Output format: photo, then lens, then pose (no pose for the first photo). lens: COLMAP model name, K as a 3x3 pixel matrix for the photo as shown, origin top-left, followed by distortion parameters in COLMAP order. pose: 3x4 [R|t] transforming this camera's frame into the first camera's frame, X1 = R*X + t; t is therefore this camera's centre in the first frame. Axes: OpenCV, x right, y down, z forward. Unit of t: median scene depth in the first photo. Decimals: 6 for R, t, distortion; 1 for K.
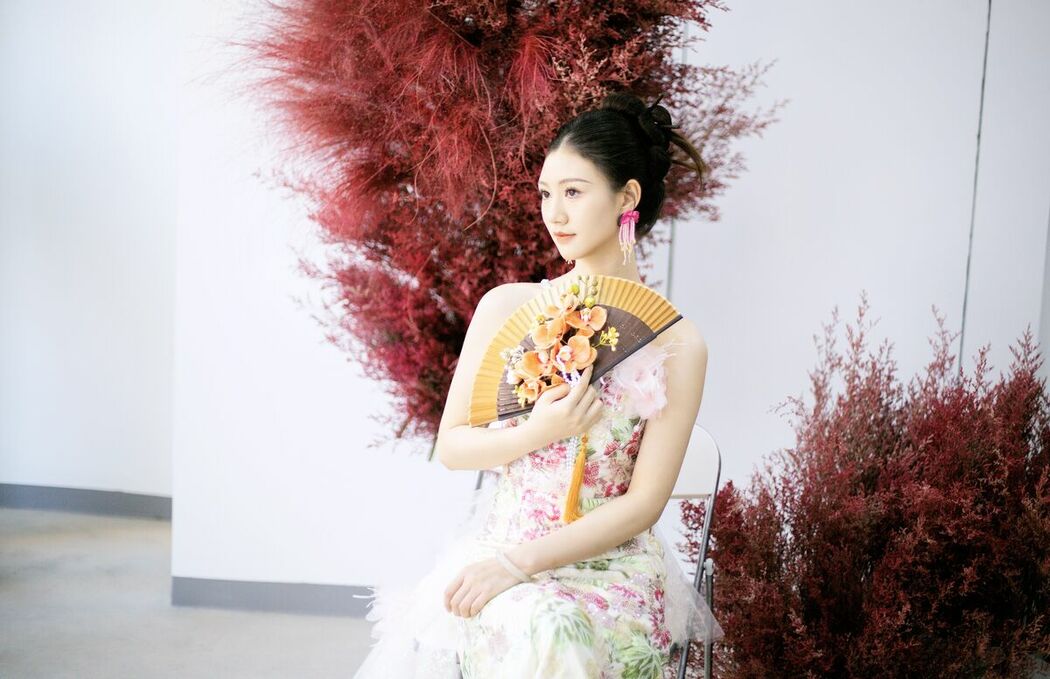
lens RADIAL K [[1611.9, 0, 539.2], [0, 1611.9, 308.8], [0, 0, 1]] dist [-0.118955, 0.000000]
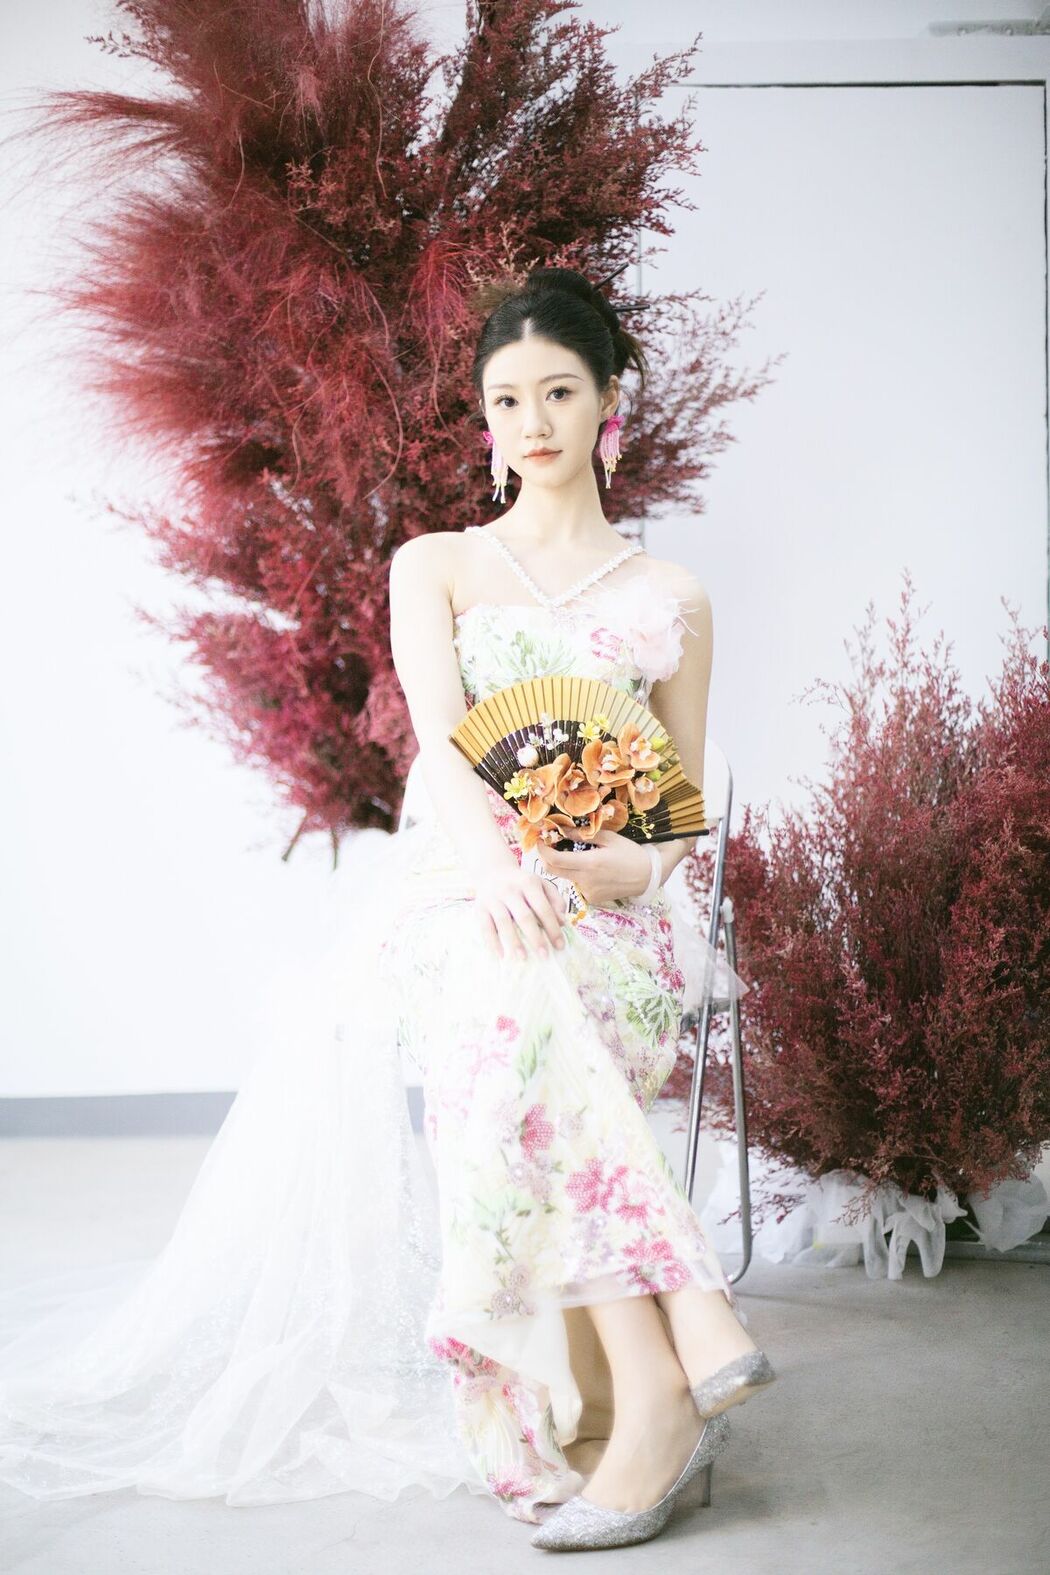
lens RADIAL K [[2305.8, 0, 524.2], [0, 2305.8, 785.6], [0, 0, 1]] dist [-0.137233, 0.000000]
pose [[0.997106, -0.067514, 0.034953, -0.017137], [0.069880, 0.994984, -0.071584, 0.151520], [-0.029945, 0.073820, 0.996822, -0.042659]]
